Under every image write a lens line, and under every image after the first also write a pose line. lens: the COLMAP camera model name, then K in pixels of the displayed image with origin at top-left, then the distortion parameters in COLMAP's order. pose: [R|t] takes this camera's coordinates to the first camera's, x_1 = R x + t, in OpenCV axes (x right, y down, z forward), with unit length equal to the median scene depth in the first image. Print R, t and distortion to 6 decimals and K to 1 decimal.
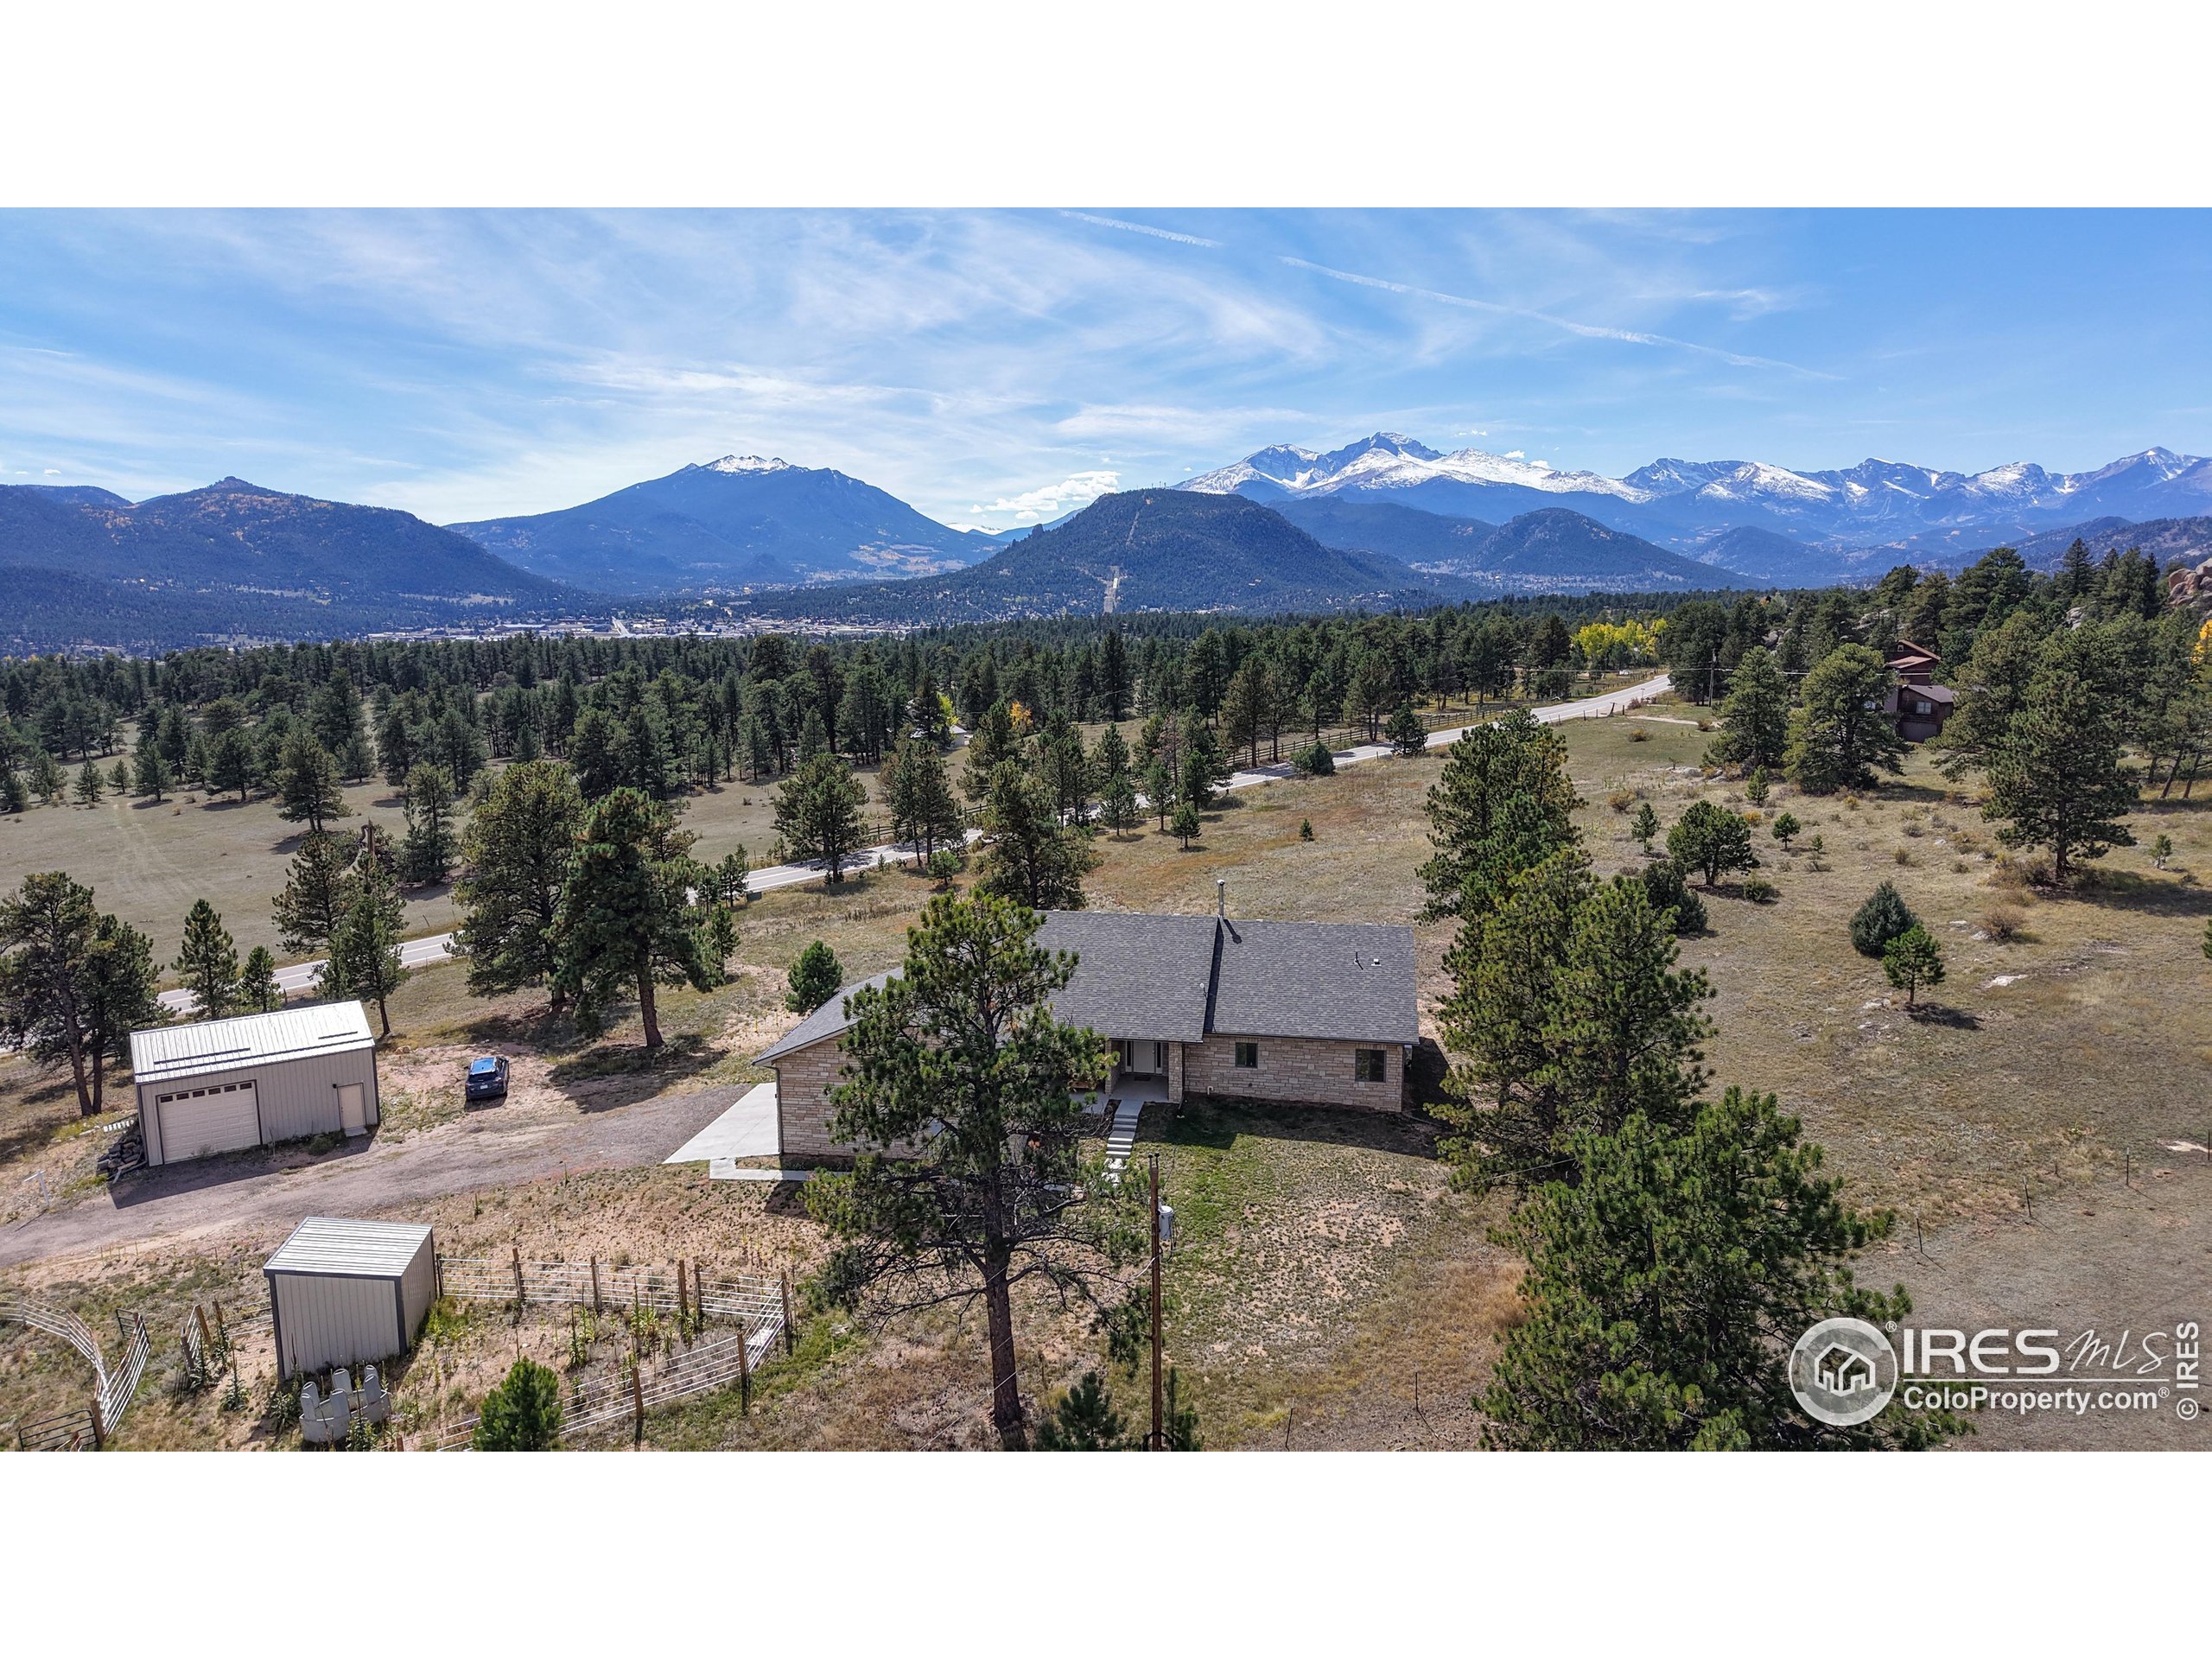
lens RADIAL K [[1476.1, 0, 1097.7], [0, 1476.1, 845.3], [0, 0, 1]] dist [0.018696, -0.019345]
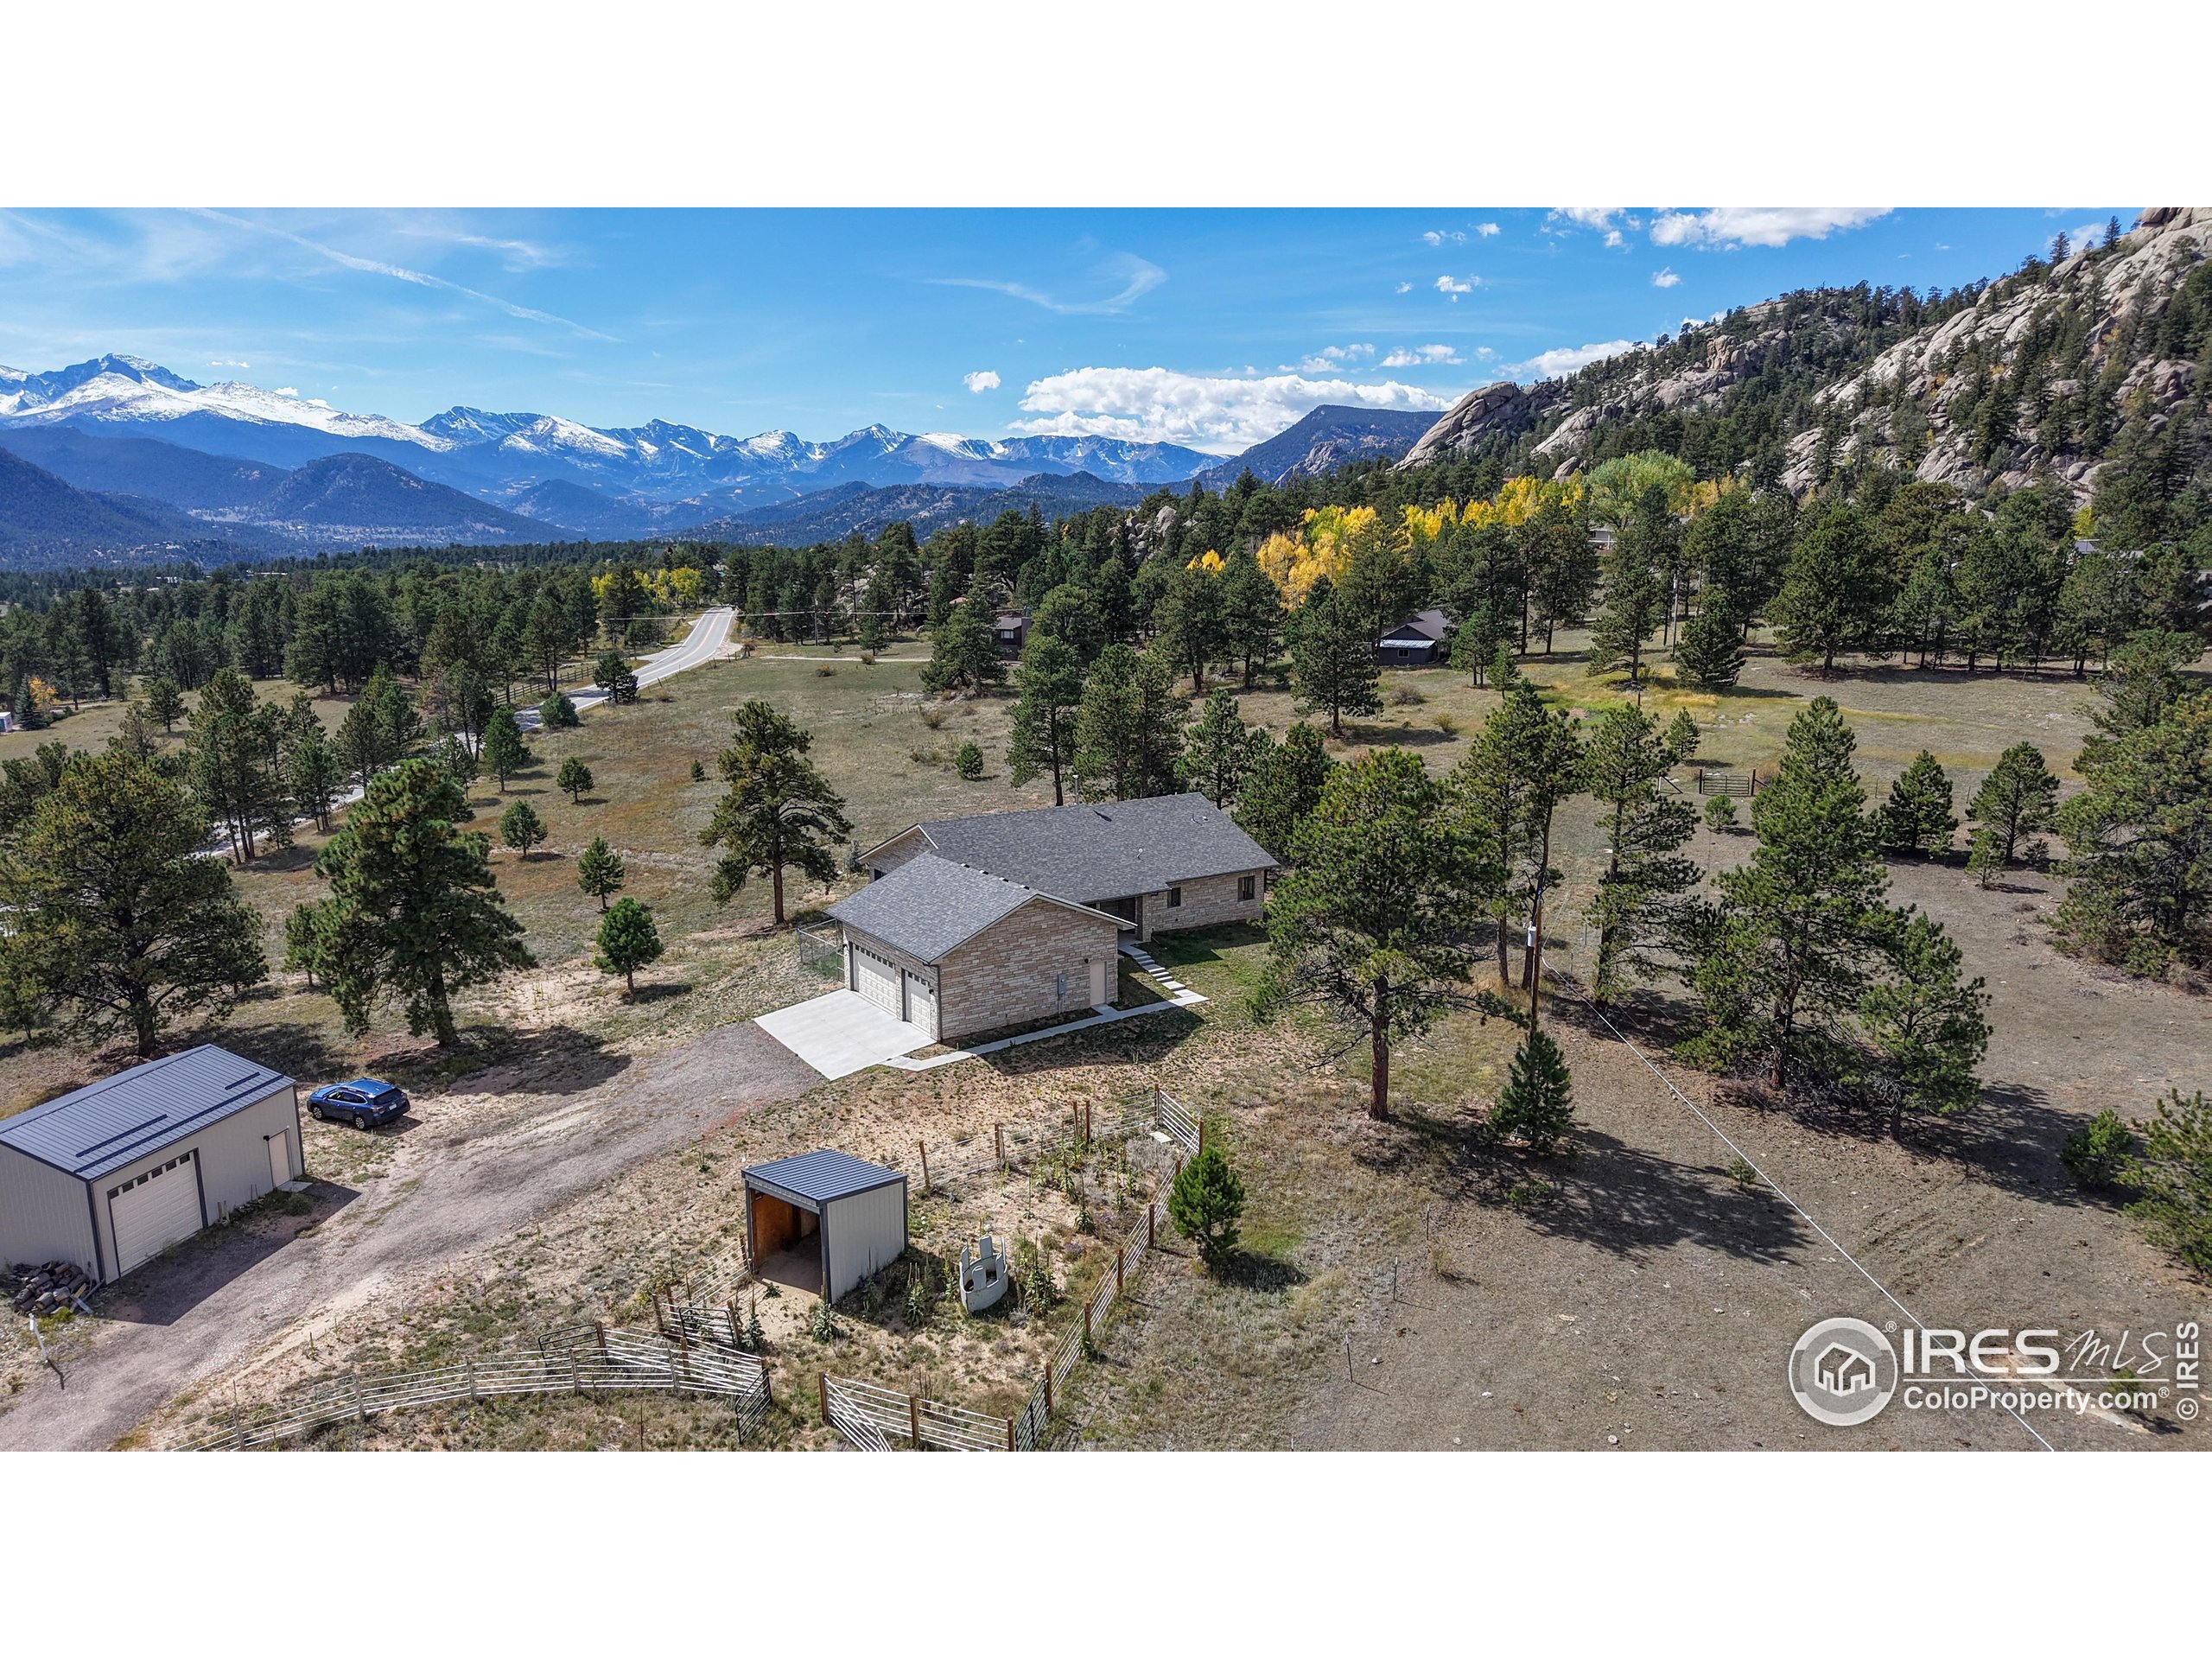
lens RADIAL K [[1476.1, 0, 1102.6], [0, 1476.1, 847.5], [0, 0, 1]] dist [0.018696, -0.019345]
pose [[0.727426, -0.138119, 0.672141, -0.153623], [0.116200, 0.990181, 0.077715, -0.001906], [-0.676275, 0.021571, 0.736333, 0.015139]]
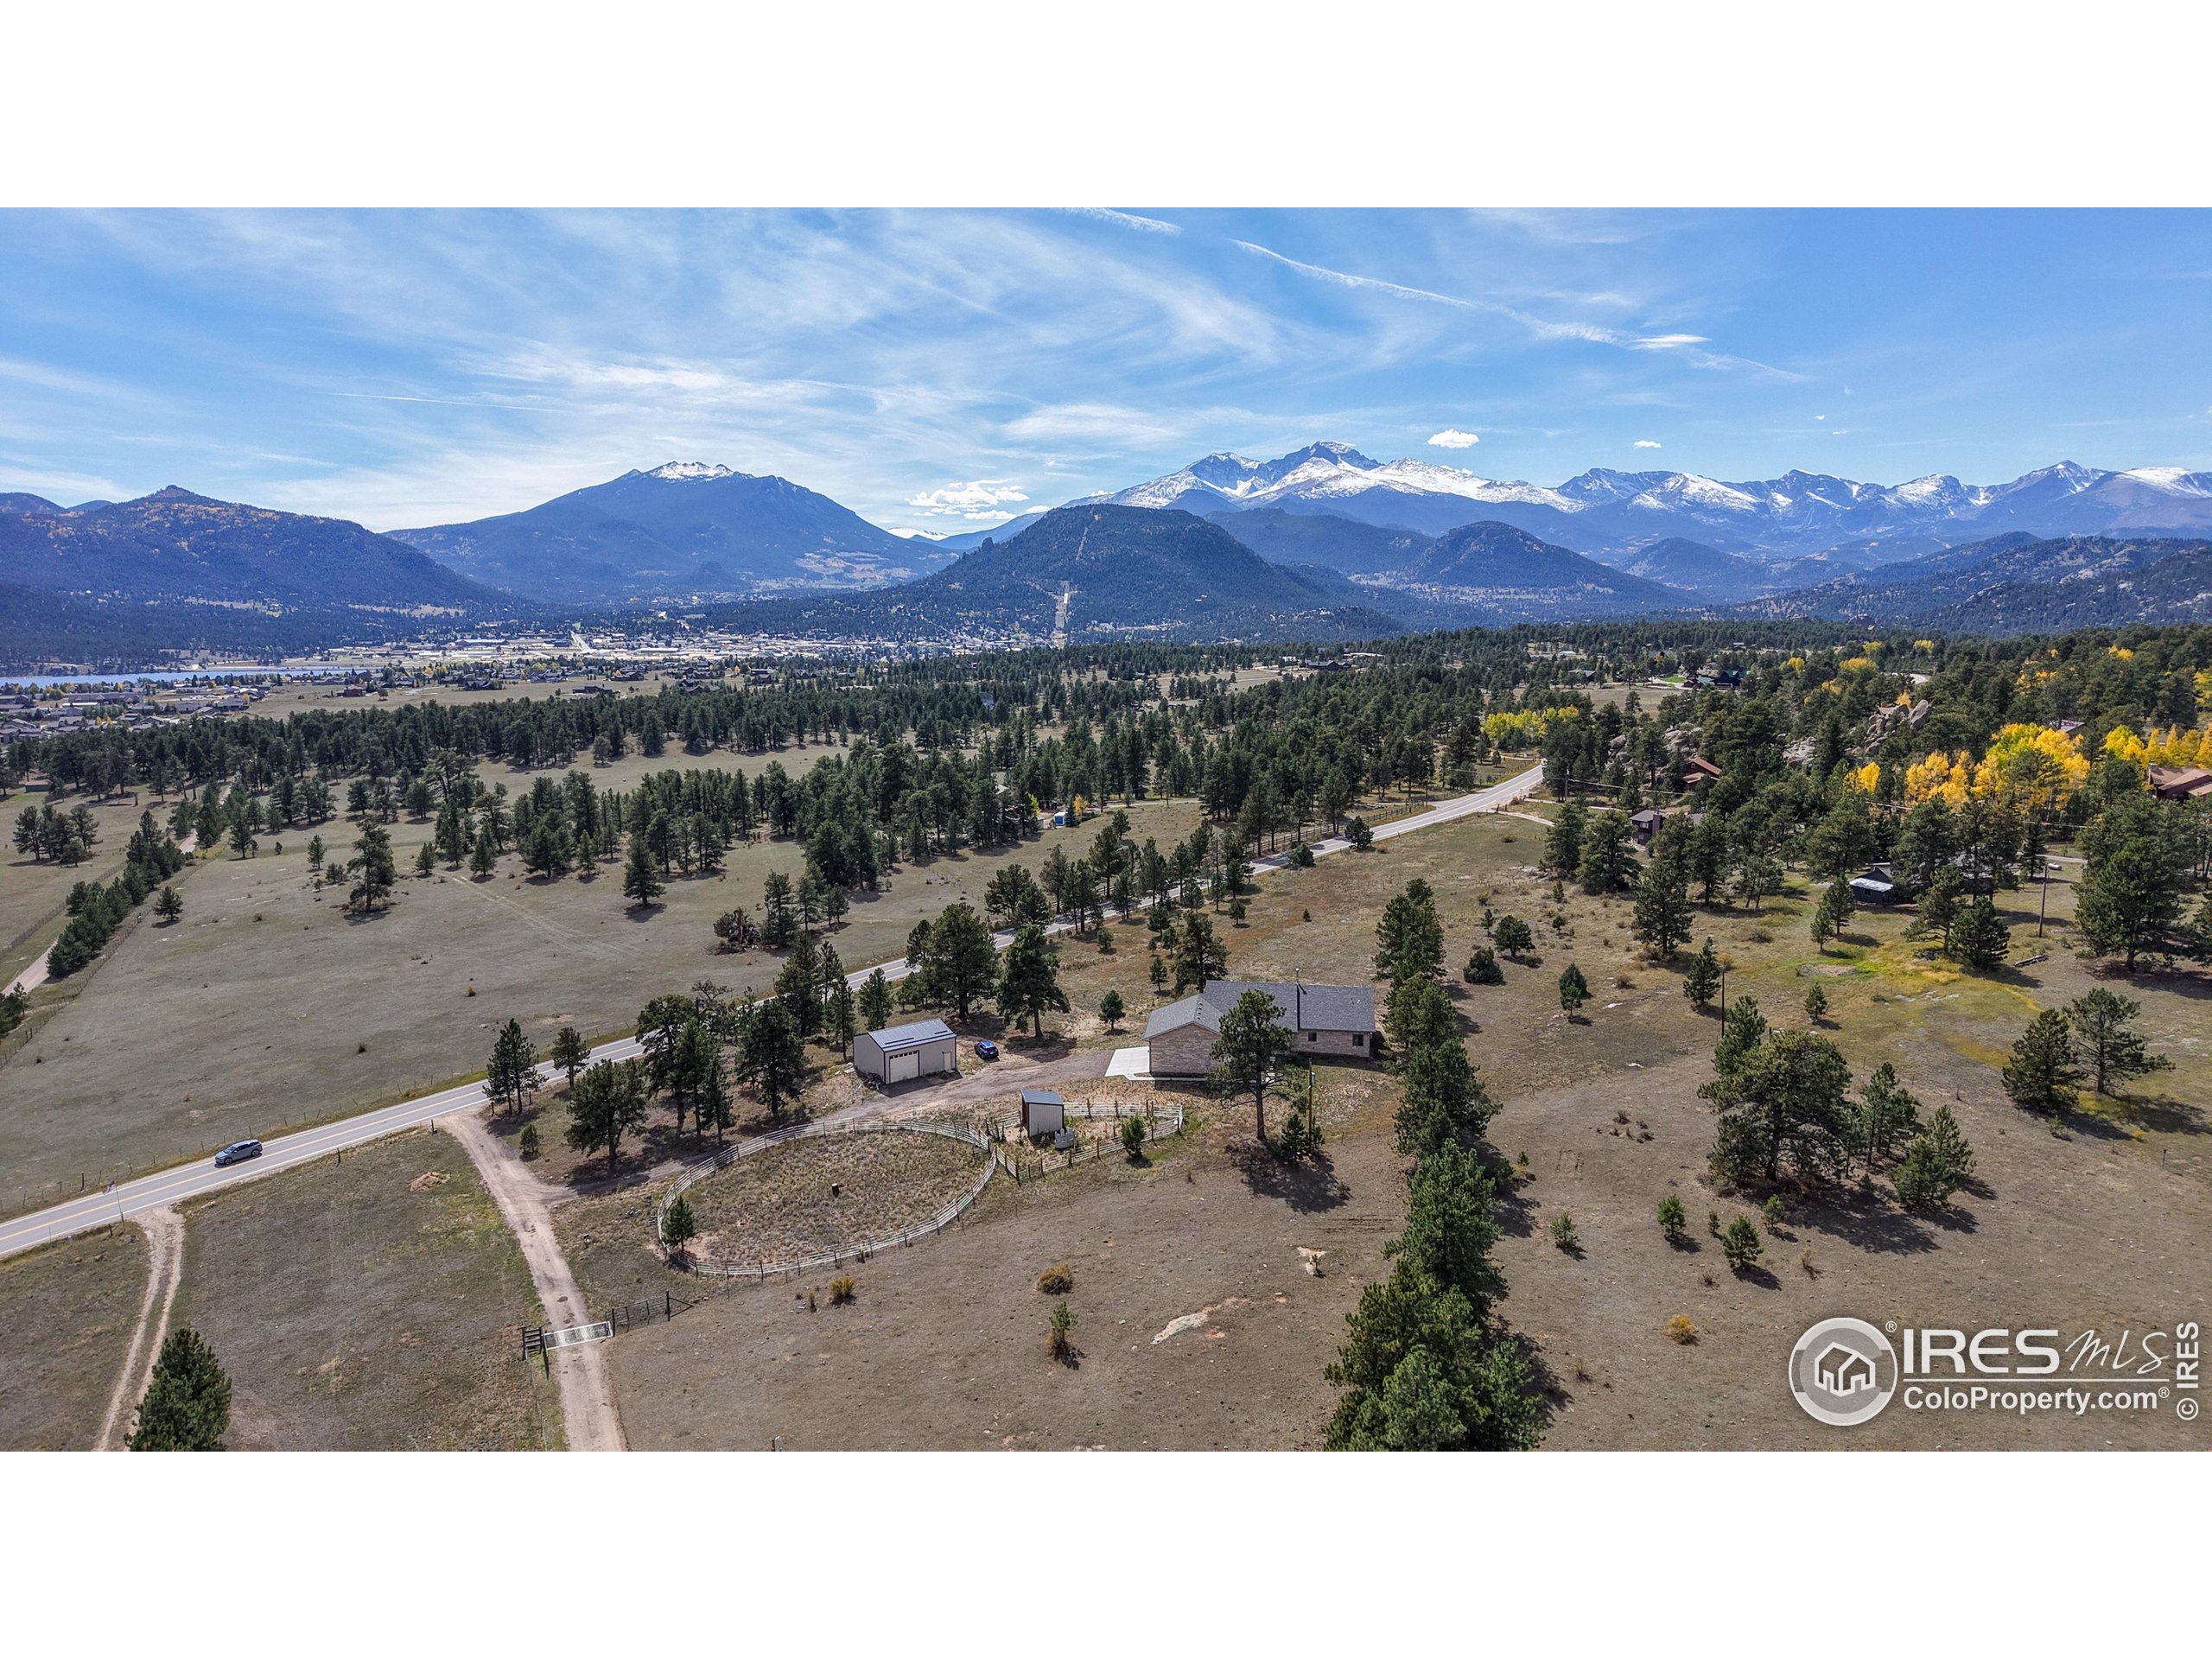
lens RADIAL K [[1476.1, 0, 1090.6], [0, 1476.1, 870.4], [0, 0, 1]] dist [0.018696, -0.019345]
pose [[0.999384, -0.005171, 0.034717, -0.075677], [0.004648, 0.999875, 0.015121, -0.039287], [-0.034790, -0.014950, 0.999283, -0.321037]]
